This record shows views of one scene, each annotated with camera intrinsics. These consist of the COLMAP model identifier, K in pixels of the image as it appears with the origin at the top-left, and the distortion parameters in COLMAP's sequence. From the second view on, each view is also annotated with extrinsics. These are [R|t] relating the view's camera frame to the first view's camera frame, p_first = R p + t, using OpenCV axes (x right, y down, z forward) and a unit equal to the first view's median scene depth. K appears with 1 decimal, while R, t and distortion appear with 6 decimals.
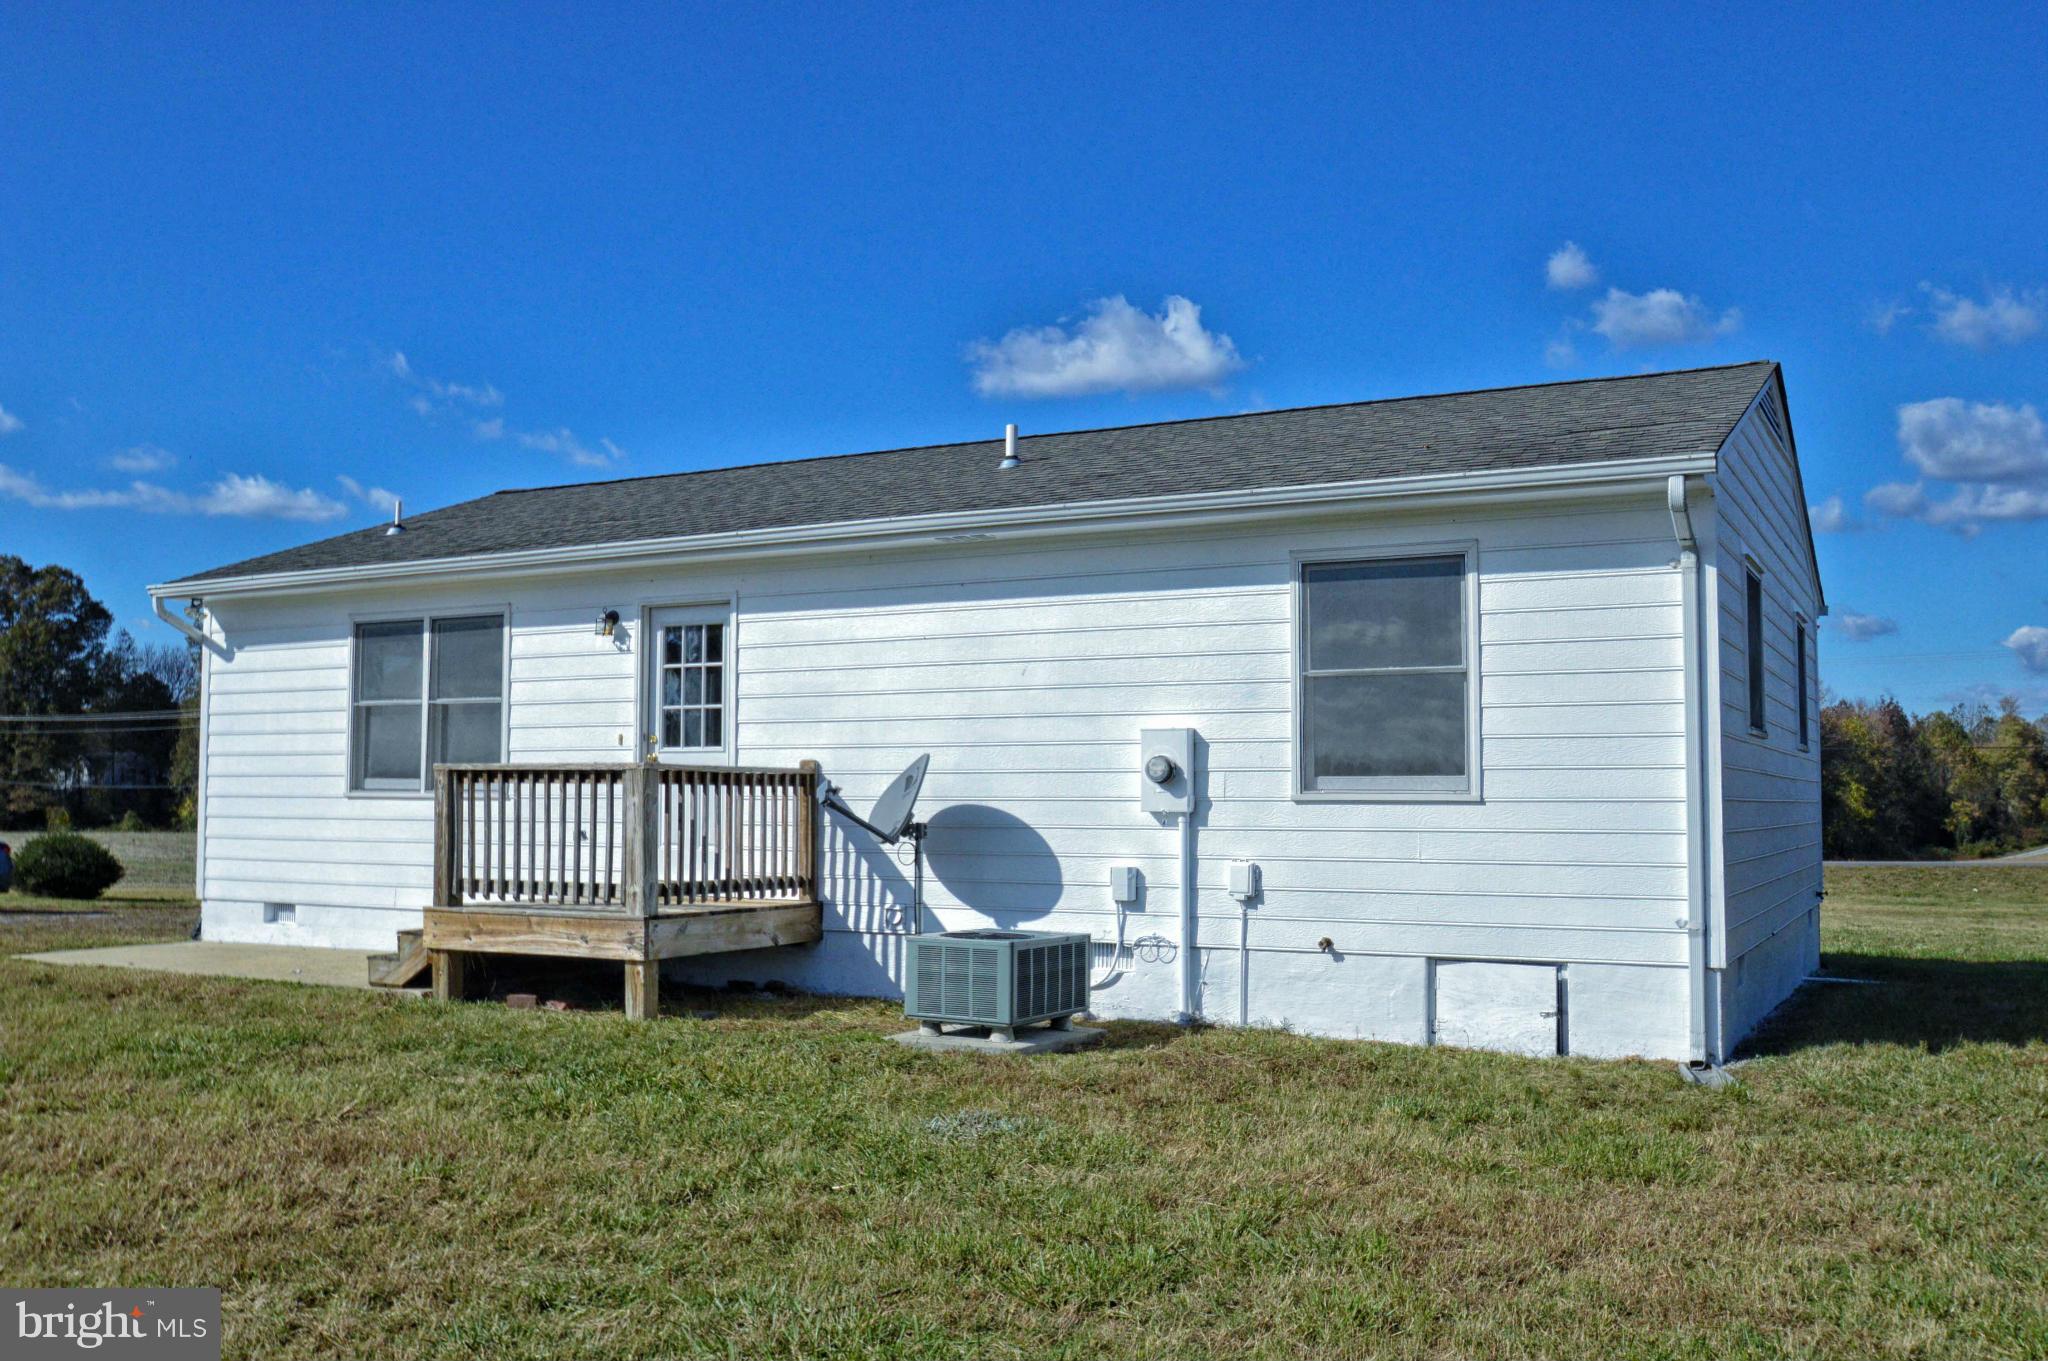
lens RADIAL K [[1781.5, 0, 1024.0], [0, 1781.5, 680.5], [0, 0, 1]] dist [-0.013437, 0.001254]
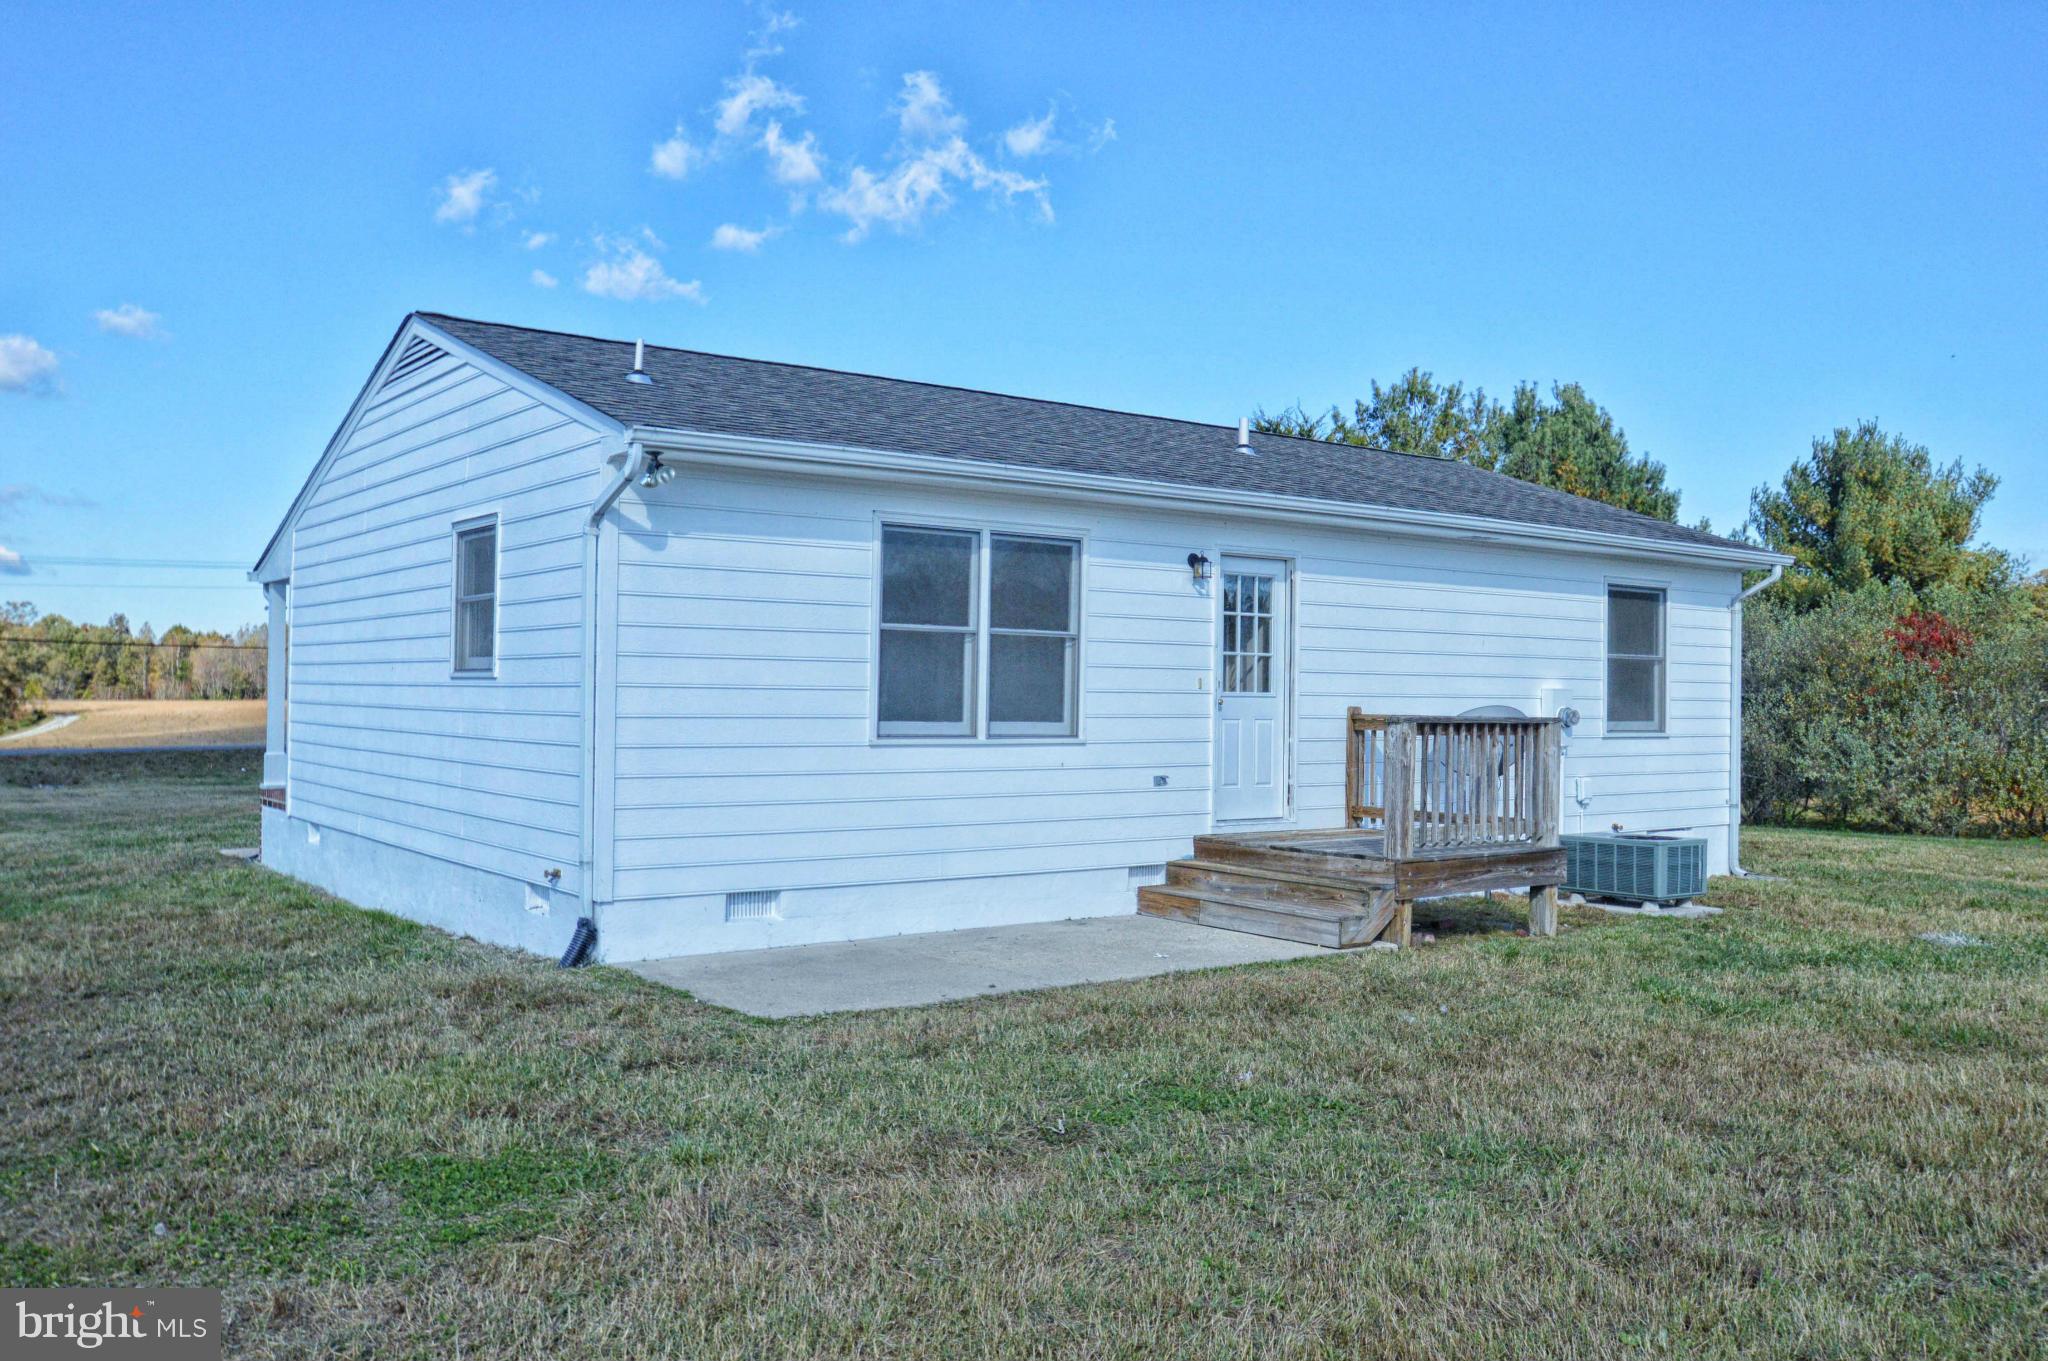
lens RADIAL K [[1781.5, 0, 1024.0], [0, 1781.5, 680.5], [0, 0, 1]] dist [-0.013437, 0.001254]
pose [[0.396199, 0.023418, 0.917866, -1.072383], [-0.052806, 0.998601, -0.002684, 0.035697], [-0.916645, -0.047406, 0.396881, 0.626910]]
